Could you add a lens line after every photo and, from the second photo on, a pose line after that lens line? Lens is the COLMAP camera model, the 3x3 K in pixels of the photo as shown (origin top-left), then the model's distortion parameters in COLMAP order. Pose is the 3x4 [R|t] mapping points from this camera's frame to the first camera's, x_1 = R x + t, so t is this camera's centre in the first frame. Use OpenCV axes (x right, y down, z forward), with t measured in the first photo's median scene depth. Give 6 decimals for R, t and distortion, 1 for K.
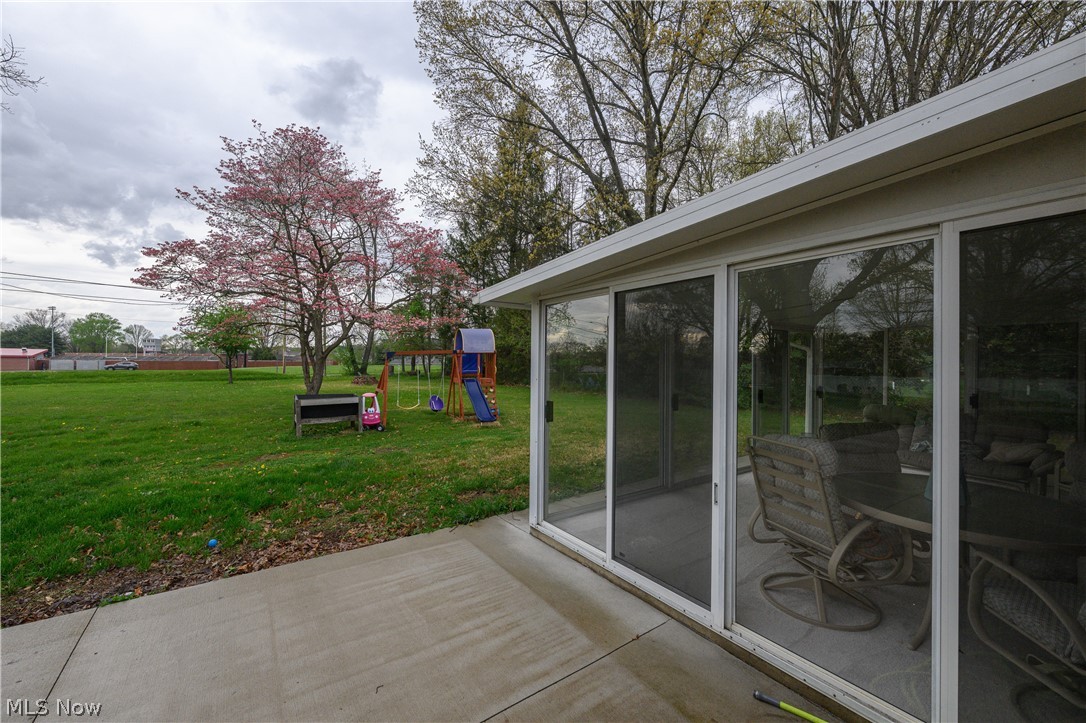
lens RADIAL K [[430.5, 0, 540.3], [0, 430.5, 360.5], [0, 0, 1]] dist [0.000649, -0.000044]
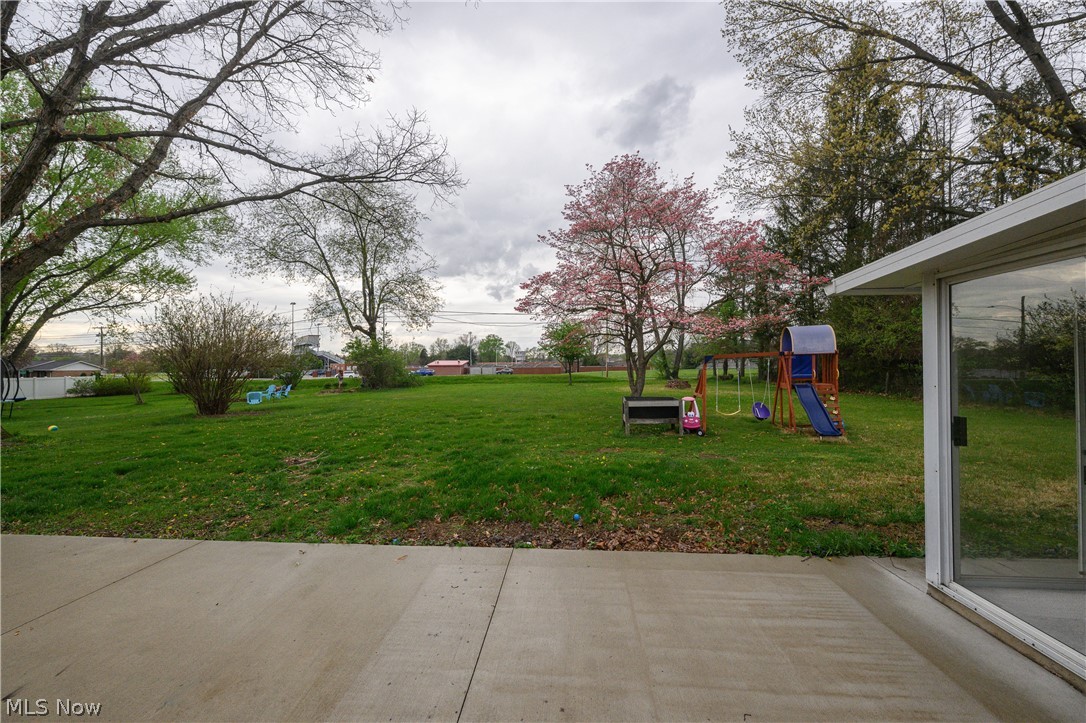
lens RADIAL K [[430.5, 0, 539.6], [0, 430.5, 362.1], [0, 0, 1]] dist [0.000649, -0.000044]
pose [[0.771915, -0.019175, -0.635437, -0.020516], [0.015416, 0.999816, -0.011443, 0.000017], [0.635539, -0.000963, 0.772068, -0.000314]]
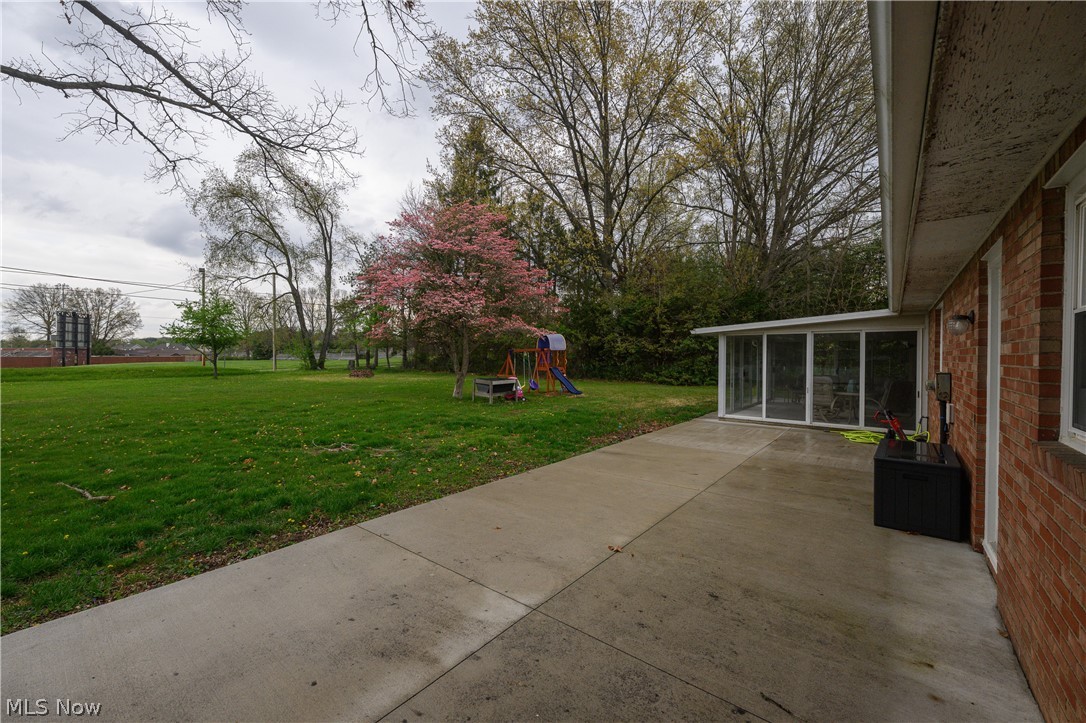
lens RADIAL K [[430.5, 0, 542.6], [0, 430.5, 361.8], [0, 0, 1]] dist [0.000649, -0.000044]
pose [[0.963055, -0.007002, 0.269214, -0.625963], [0.002452, 0.999848, 0.017234, -0.005519], [-0.269294, -0.015937, 0.962926, -0.451217]]
